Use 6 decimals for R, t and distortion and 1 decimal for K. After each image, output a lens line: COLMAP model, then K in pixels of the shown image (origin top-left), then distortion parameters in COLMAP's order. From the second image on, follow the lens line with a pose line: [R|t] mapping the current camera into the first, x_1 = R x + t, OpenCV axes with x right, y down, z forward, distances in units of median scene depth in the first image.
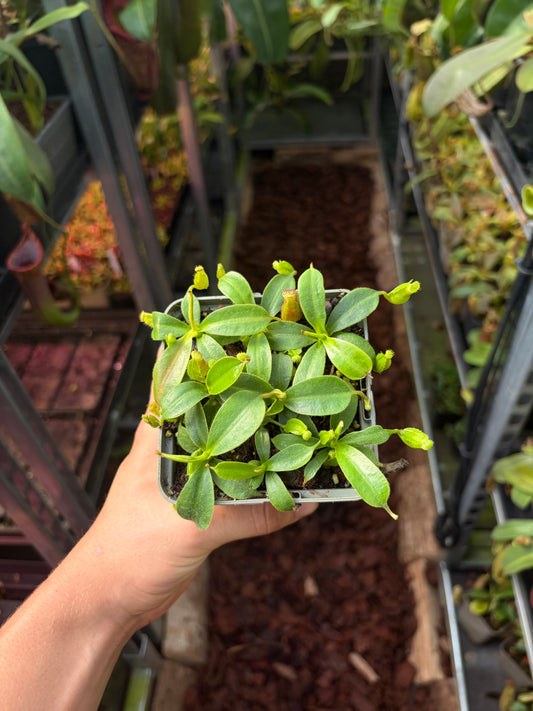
lens RADIAL K [[549.5, 0, 266.5], [0, 549.5, 355.5], [0, 0, 1]] dist [0.030200, -0.054591]
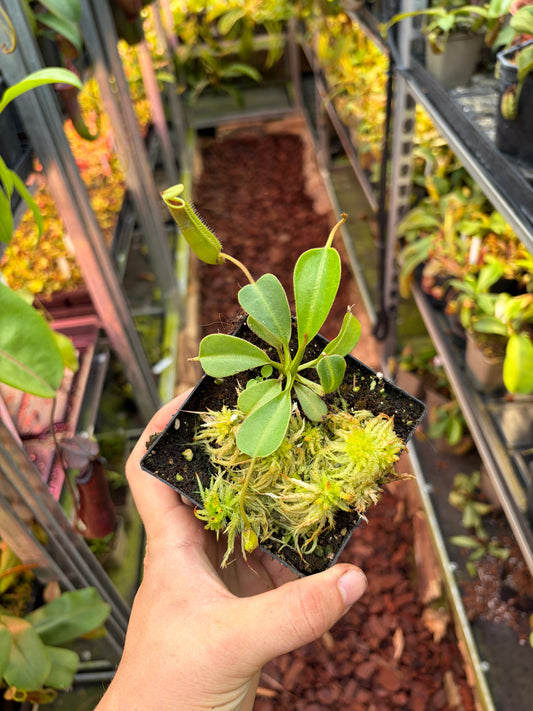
lens RADIAL K [[549.5, 0, 266.5], [0, 549.5, 355.5], [0, 0, 1]] dist [0.030200, -0.054591]
pose [[0.990550, -0.112955, 0.077797, -0.027270], [0.117225, 0.991707, -0.052683, 0.197201], [-0.071201, 0.061305, 0.995576, -0.147708]]
